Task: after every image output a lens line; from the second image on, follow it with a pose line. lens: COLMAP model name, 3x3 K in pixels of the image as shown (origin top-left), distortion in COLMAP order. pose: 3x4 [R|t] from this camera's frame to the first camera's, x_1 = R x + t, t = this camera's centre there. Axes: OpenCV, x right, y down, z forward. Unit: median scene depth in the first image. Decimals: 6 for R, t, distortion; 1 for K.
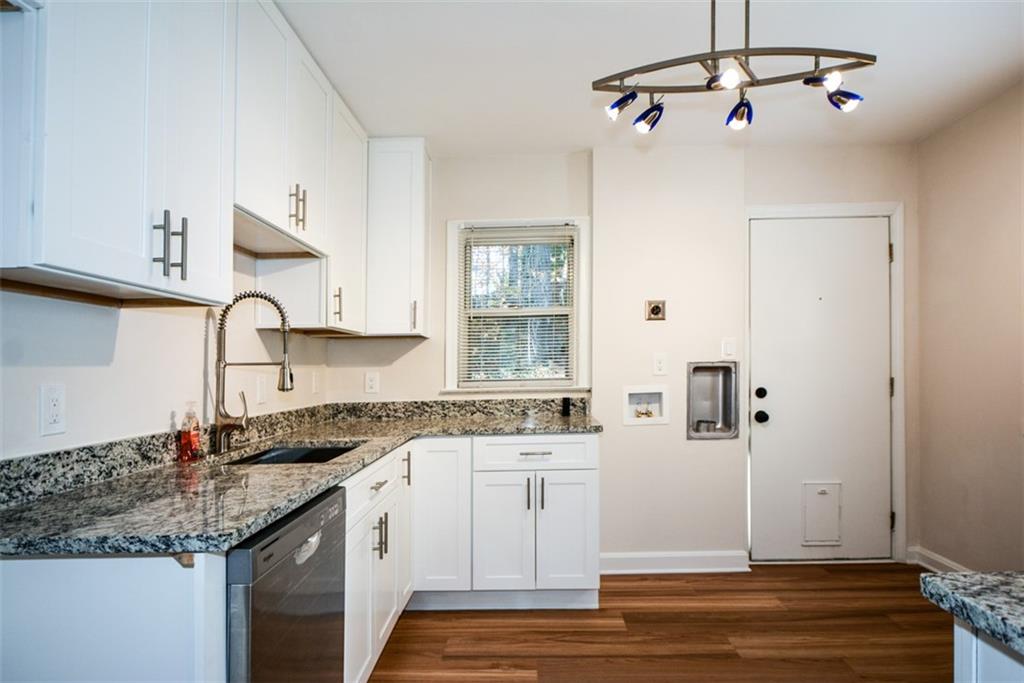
lens RADIAL K [[598.0, 0, 512.0], [0, 598.0, 341.5], [0, 0, 1]] dist [0.001292, 0.000287]
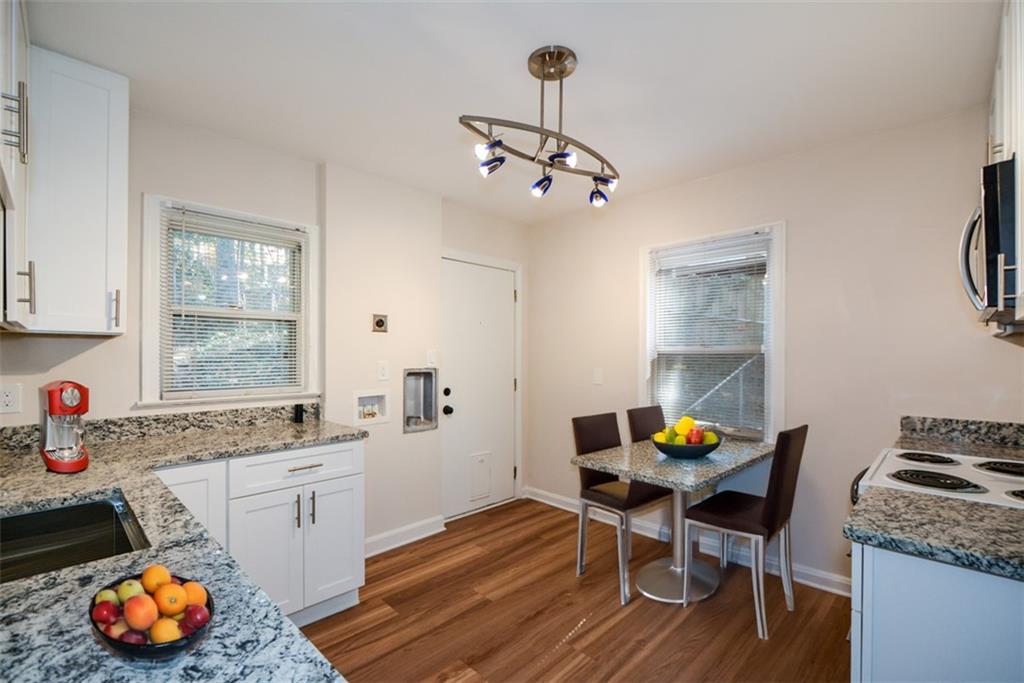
lens RADIAL K [[460.9, 0, 509.7], [0, 460.9, 353.8], [0, 0, 1]] dist [-0.000824, -0.000972]
pose [[0.676689, 0.022202, 0.735934, -0.241764], [-0.046515, 0.998838, 0.012637, -0.016567], [-0.734798, -0.042783, 0.676935, 0.224724]]
